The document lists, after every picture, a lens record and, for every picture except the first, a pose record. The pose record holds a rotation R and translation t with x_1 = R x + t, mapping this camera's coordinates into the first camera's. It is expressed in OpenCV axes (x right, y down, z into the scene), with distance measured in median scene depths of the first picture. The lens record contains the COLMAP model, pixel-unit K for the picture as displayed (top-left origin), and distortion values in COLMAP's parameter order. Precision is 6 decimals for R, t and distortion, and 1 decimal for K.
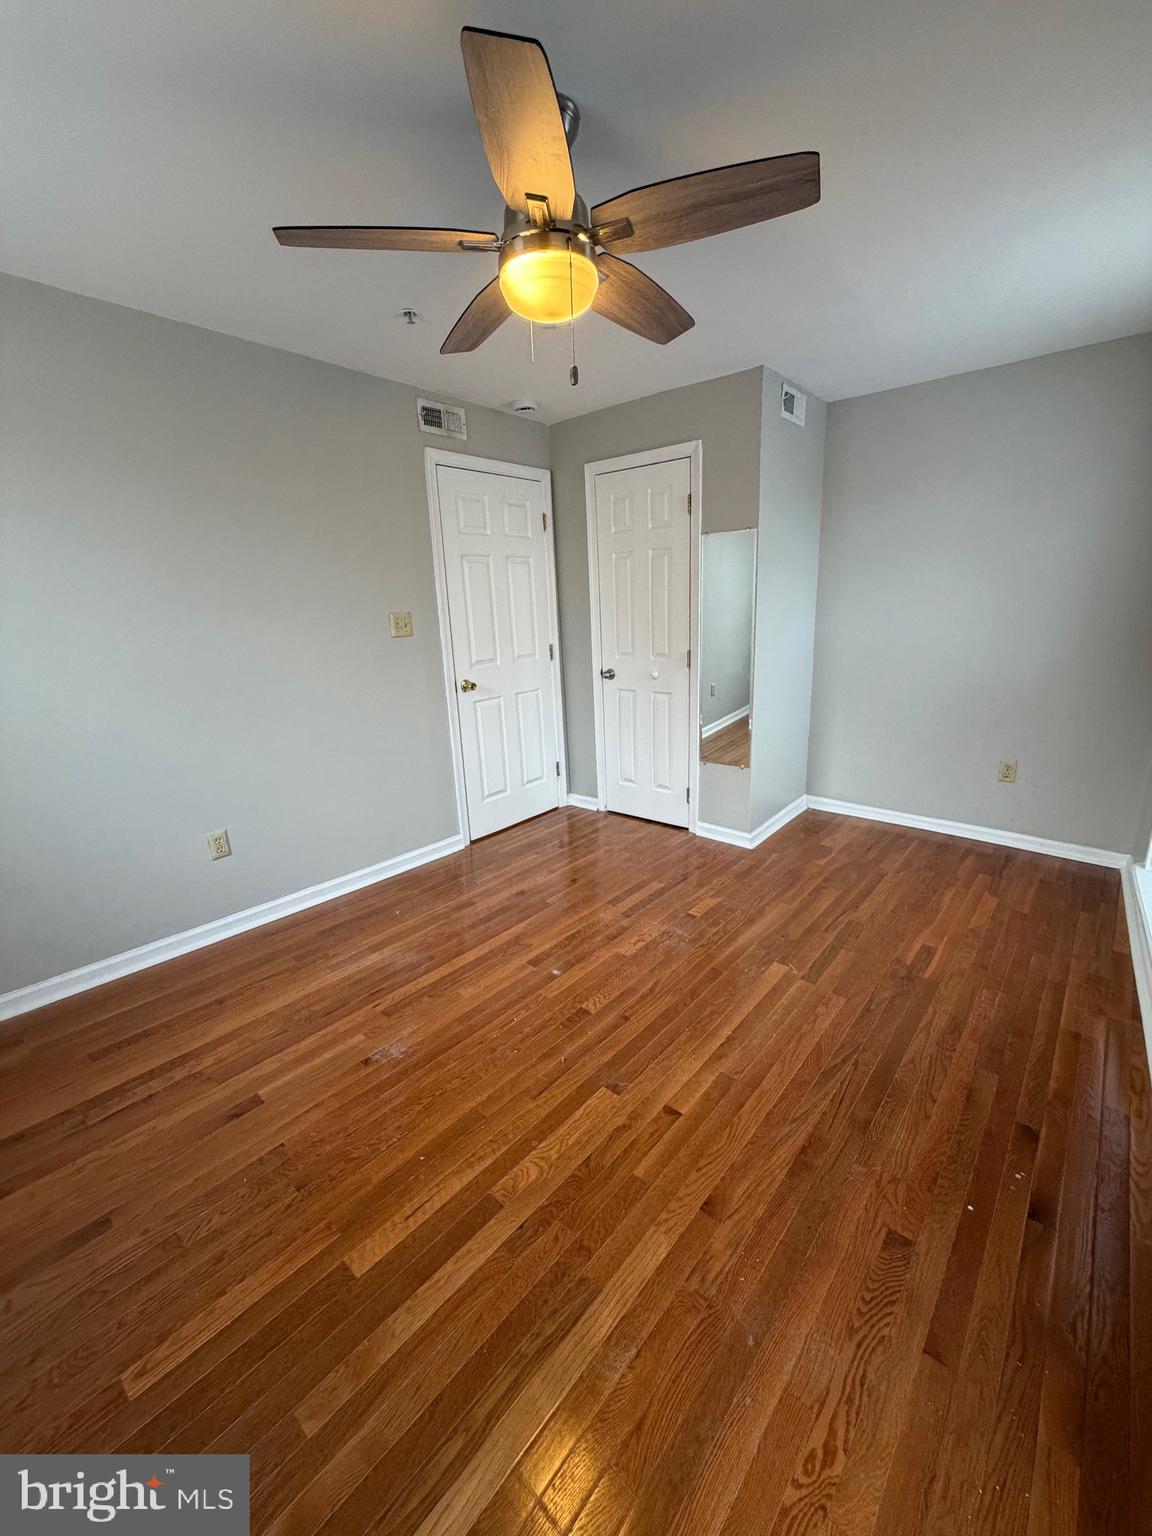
lens RADIAL K [[612.8, 0, 577.2], [0, 612.8, 768.9], [0, 0, 1]] dist [0.001766, 0.000020]
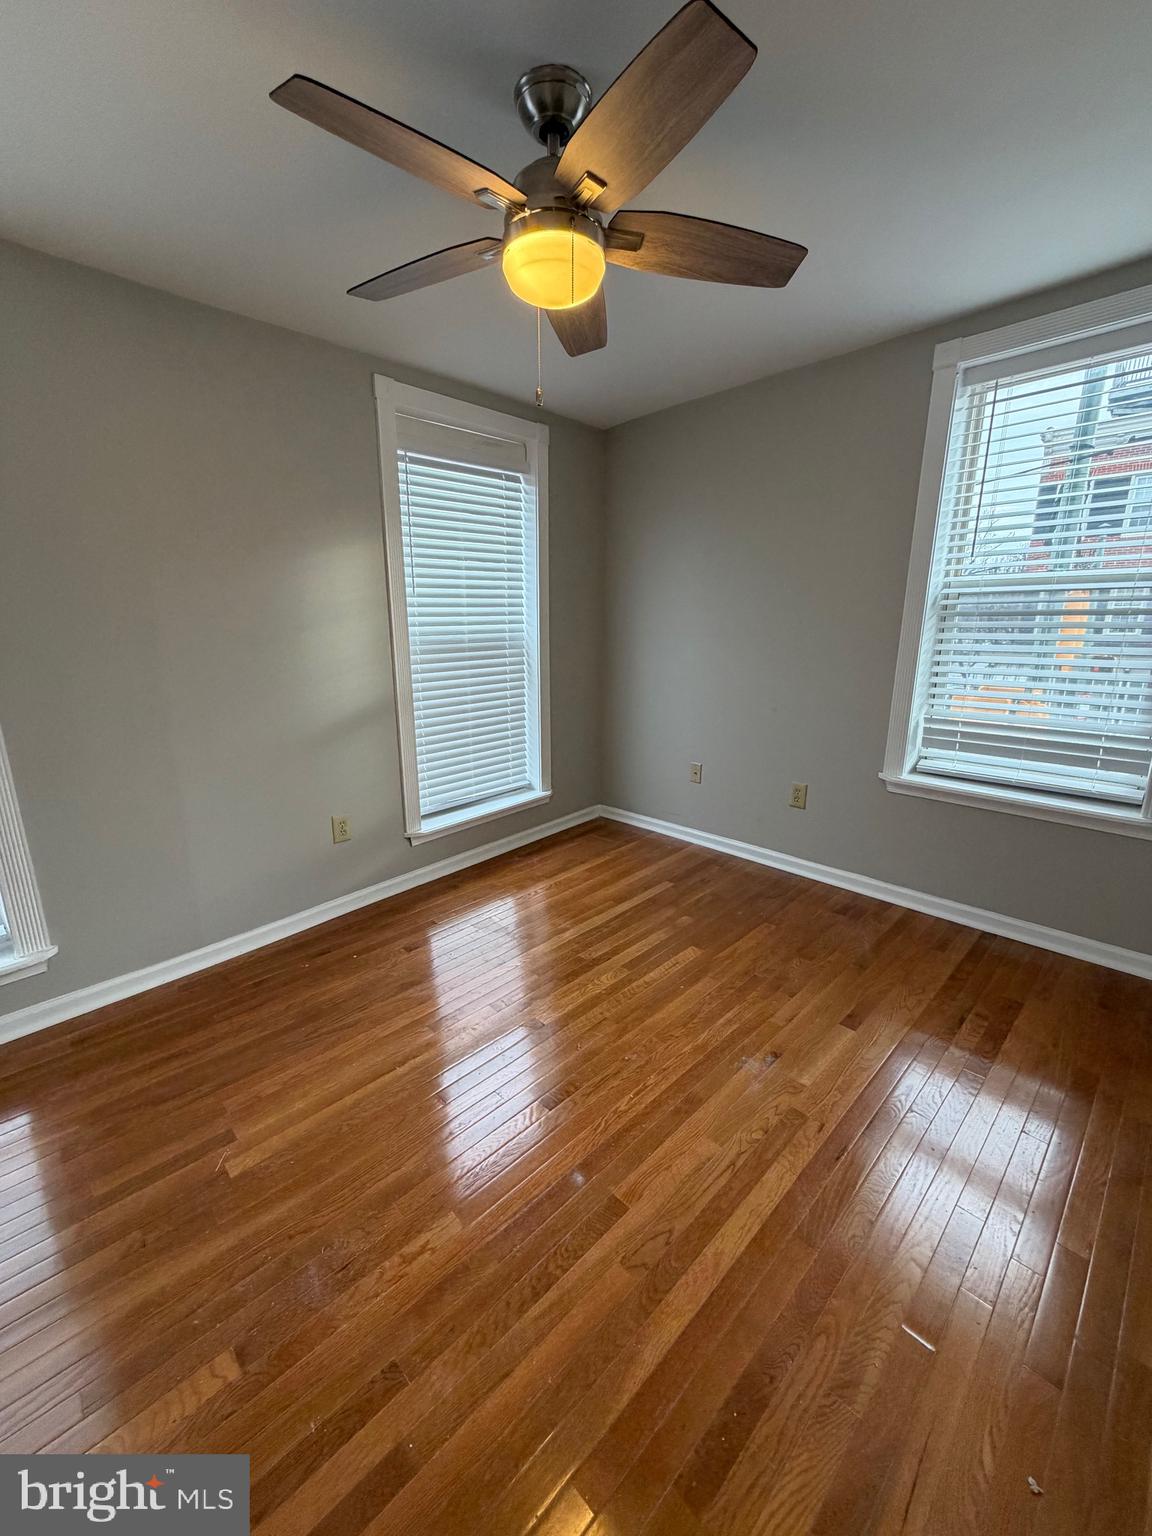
lens RADIAL K [[612.8, 0, 574.3], [0, 612.8, 767.8], [0, 0, 1]] dist [0.001766, 0.000020]
pose [[-0.995773, 0.017085, 0.090247, -0.109660], [0.059120, 0.871175, 0.487400, -0.402983], [-0.070294, 0.490675, -0.868503, 1.553609]]
